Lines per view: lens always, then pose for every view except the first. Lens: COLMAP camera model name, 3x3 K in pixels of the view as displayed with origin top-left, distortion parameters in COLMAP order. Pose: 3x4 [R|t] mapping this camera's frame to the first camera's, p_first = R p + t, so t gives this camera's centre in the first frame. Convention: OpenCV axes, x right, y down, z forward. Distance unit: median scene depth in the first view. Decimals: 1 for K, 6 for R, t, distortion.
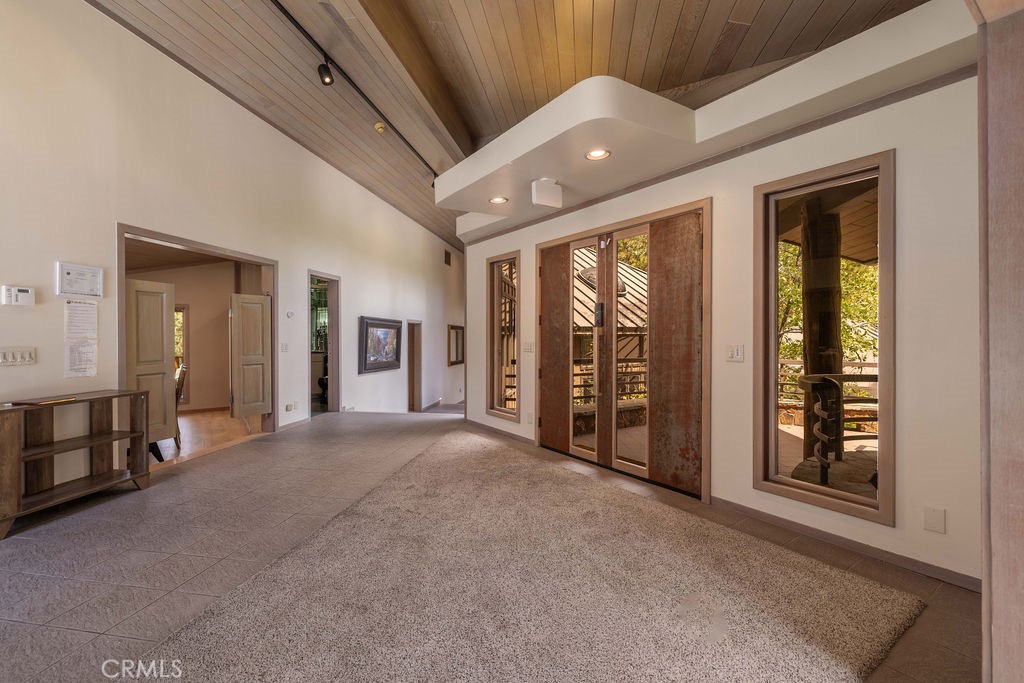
lens RADIAL K [[448.8, 0, 512.1], [0, 448.8, 336.3], [0, 0, 1]] dist [-0.004786, 0.000239]
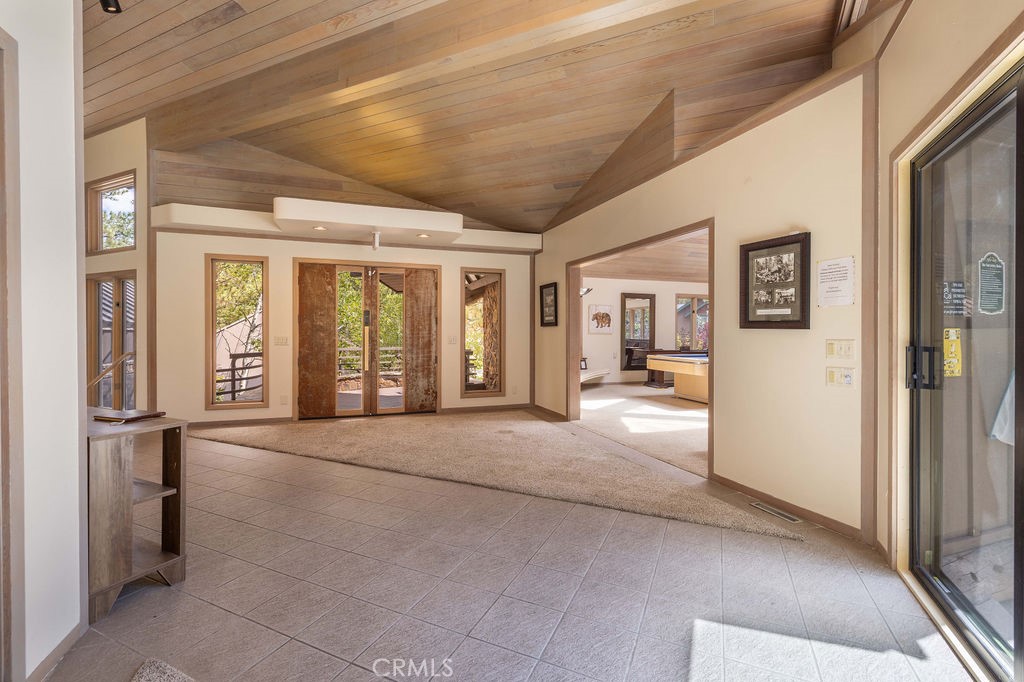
lens RADIAL K [[448.8, 0, 515.7], [0, 448.8, 337.8], [0, 0, 1]] dist [-0.004786, 0.000239]
pose [[0.236999, -0.007095, 0.971484, -1.397325], [0.000084, 0.999973, 0.007282, 0.010177], [-0.971510, -0.001644, 0.236993, 0.157744]]
